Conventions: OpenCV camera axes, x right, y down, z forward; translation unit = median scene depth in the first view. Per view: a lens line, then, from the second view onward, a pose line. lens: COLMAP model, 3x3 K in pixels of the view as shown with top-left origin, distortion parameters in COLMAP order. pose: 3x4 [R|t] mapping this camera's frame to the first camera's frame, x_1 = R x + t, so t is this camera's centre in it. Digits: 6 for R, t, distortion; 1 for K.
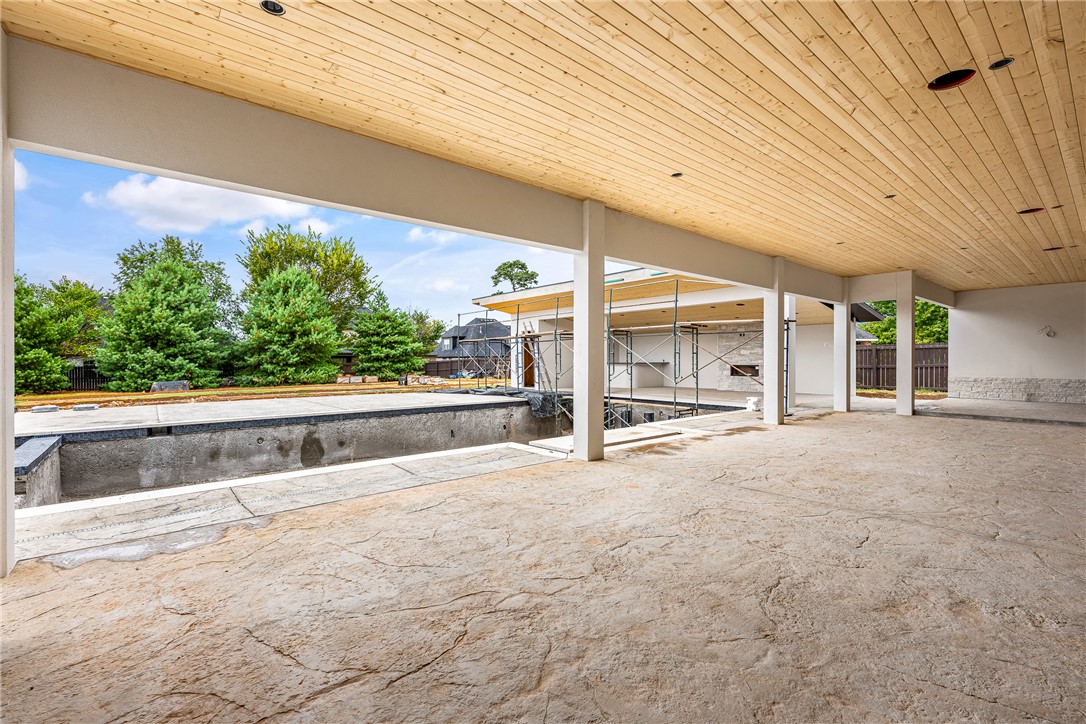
lens RADIAL K [[483.2, 0, 502.7], [0, 483.2, 357.6], [0, 0, 1]] dist [-0.000194, -0.000198]
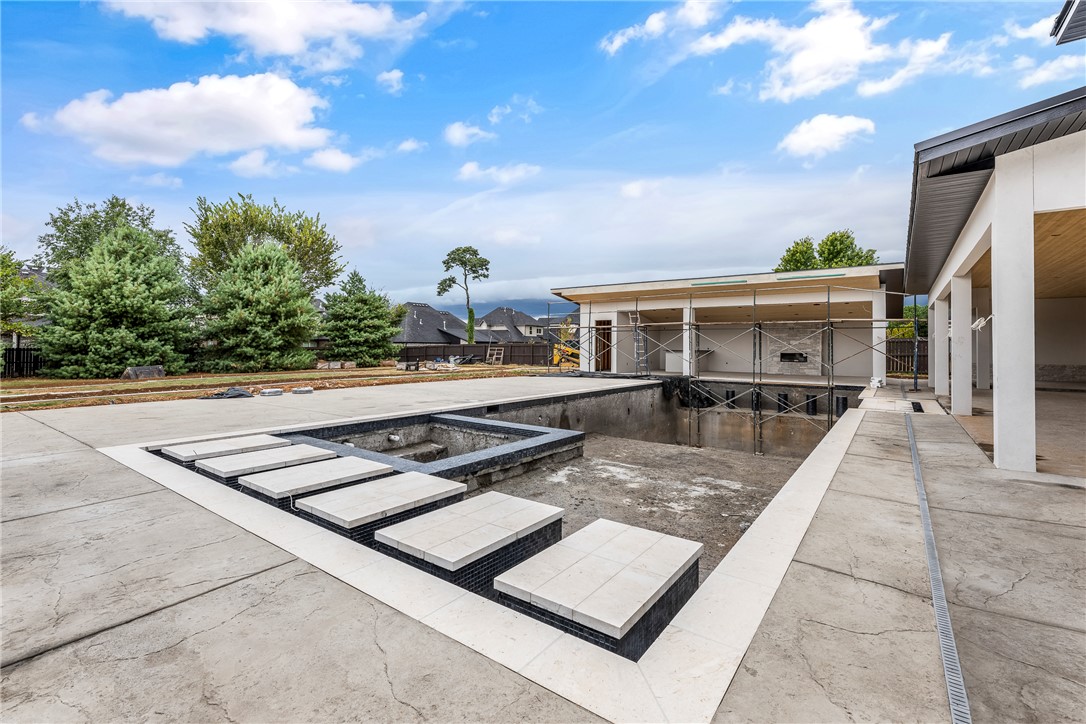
lens RADIAL K [[483.2, 0, 547.2], [0, 483.2, 336.2], [0, 0, 1]] dist [-0.000194, -0.000198]
pose [[0.970577, 0.017131, 0.240183, -0.154583], [-0.013037, 0.999742, -0.018624, 0.001360], [-0.240440, 0.014945, 0.970549, -0.015638]]
